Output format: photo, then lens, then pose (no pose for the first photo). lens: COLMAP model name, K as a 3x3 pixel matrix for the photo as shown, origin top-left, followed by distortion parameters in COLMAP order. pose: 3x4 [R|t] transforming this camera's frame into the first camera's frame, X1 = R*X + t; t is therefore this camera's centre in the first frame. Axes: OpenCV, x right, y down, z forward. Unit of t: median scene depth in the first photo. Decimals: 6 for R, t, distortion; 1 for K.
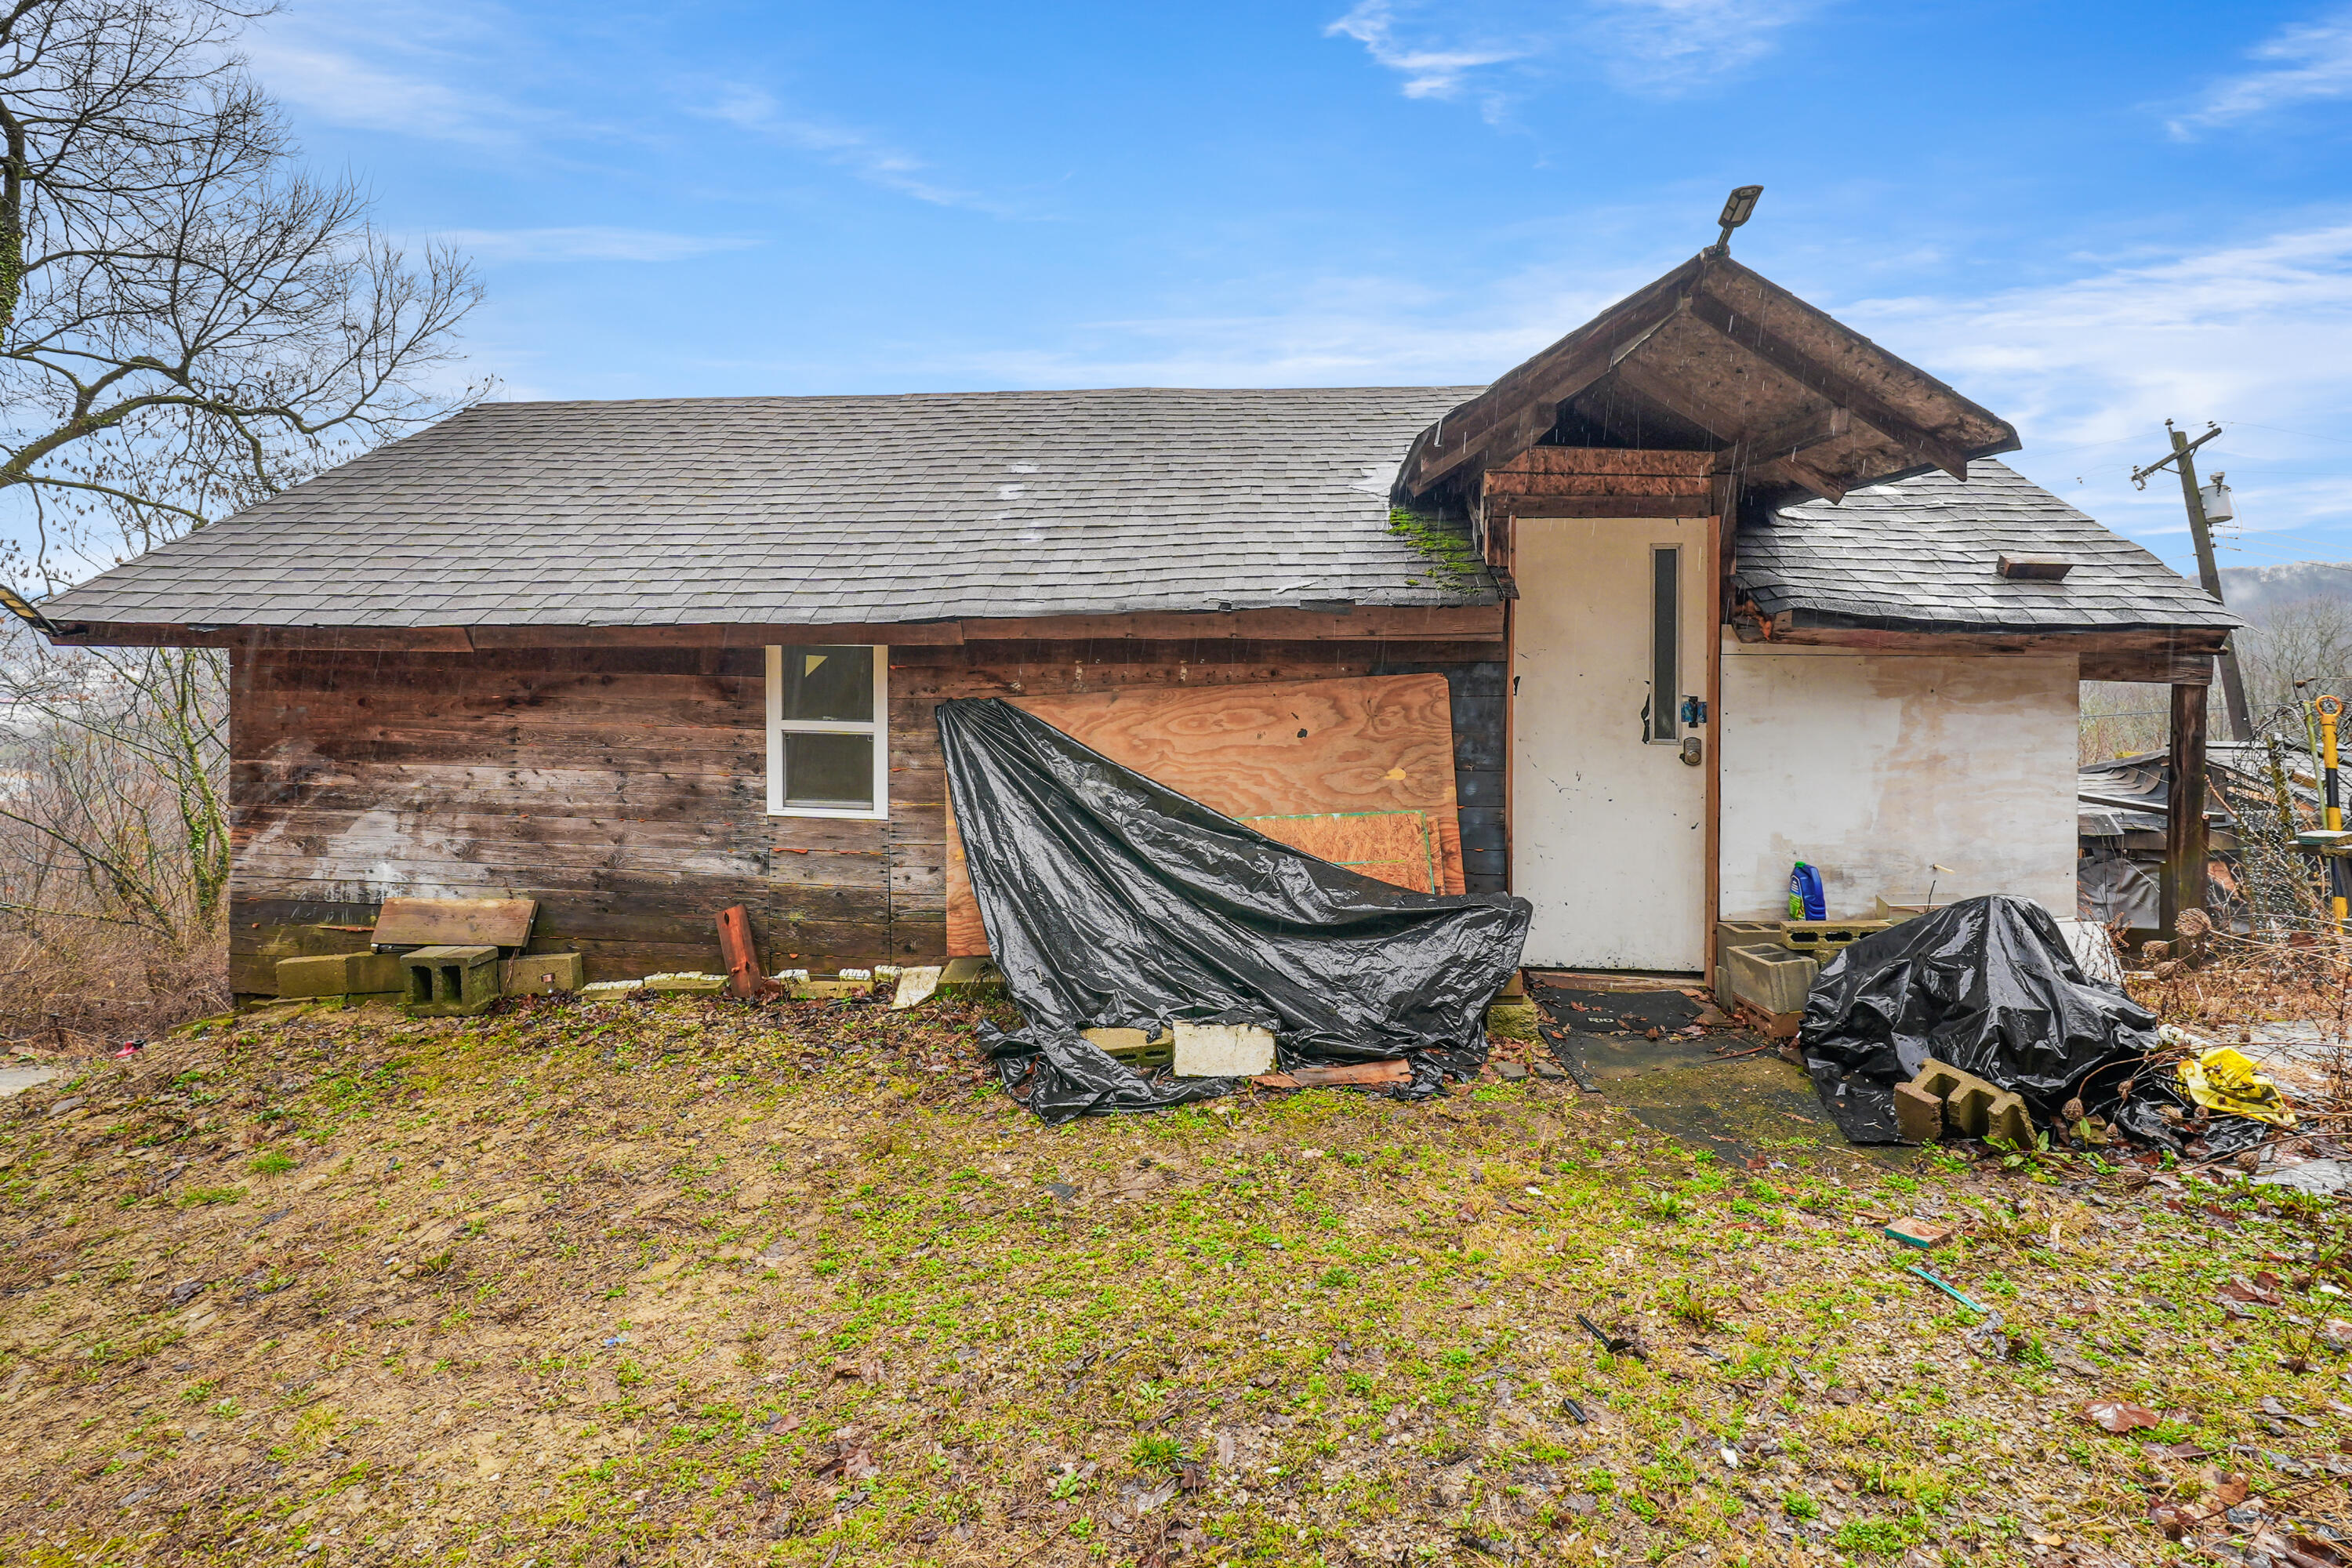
lens RADIAL K [[1083.4, 0, 1160.9], [0, 1083.4, 781.9], [0, 0, 1]] dist [-0.005021, 0.001239]
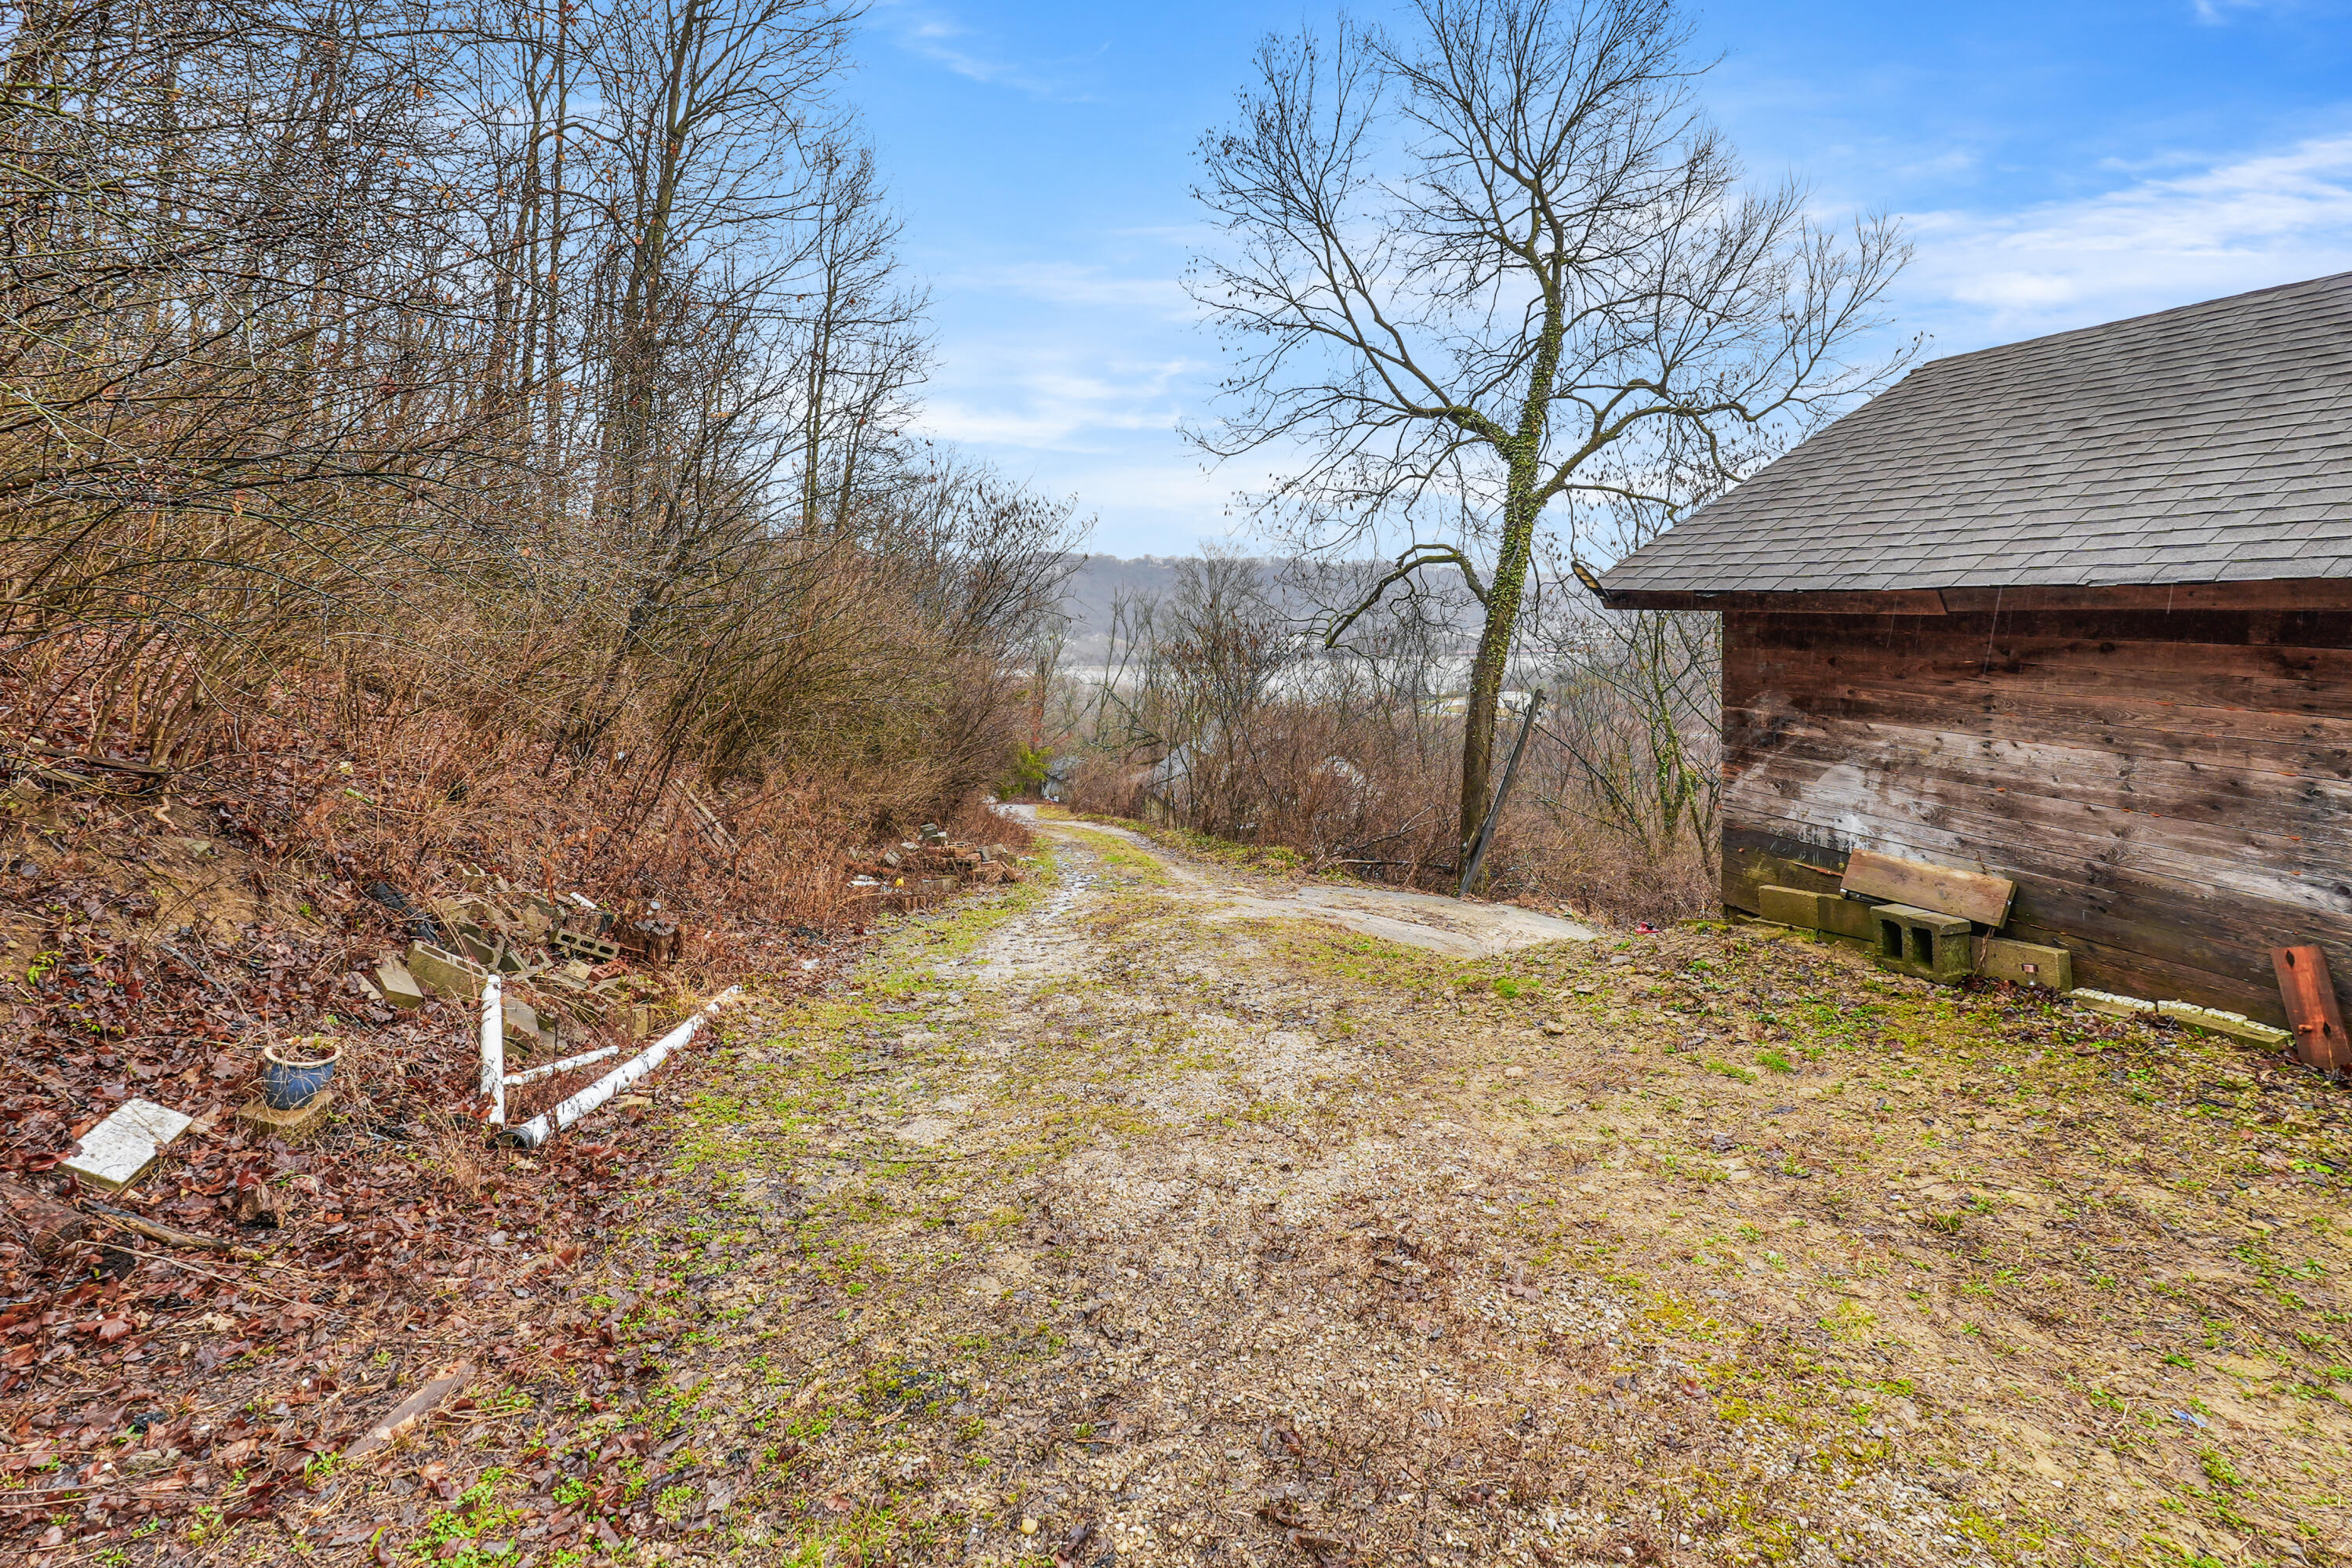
lens RADIAL K [[1093.6, 0, 1173.1], [0, 1093.6, 737.2], [0, 0, 1]] dist [-0.002362, 0.000437]
pose [[0.450336, 0.101038, -0.887124, -0.082611], [-0.111737, 0.992143, 0.056277, 0.014151], [0.885840, 0.073781, 0.458087, -0.072919]]
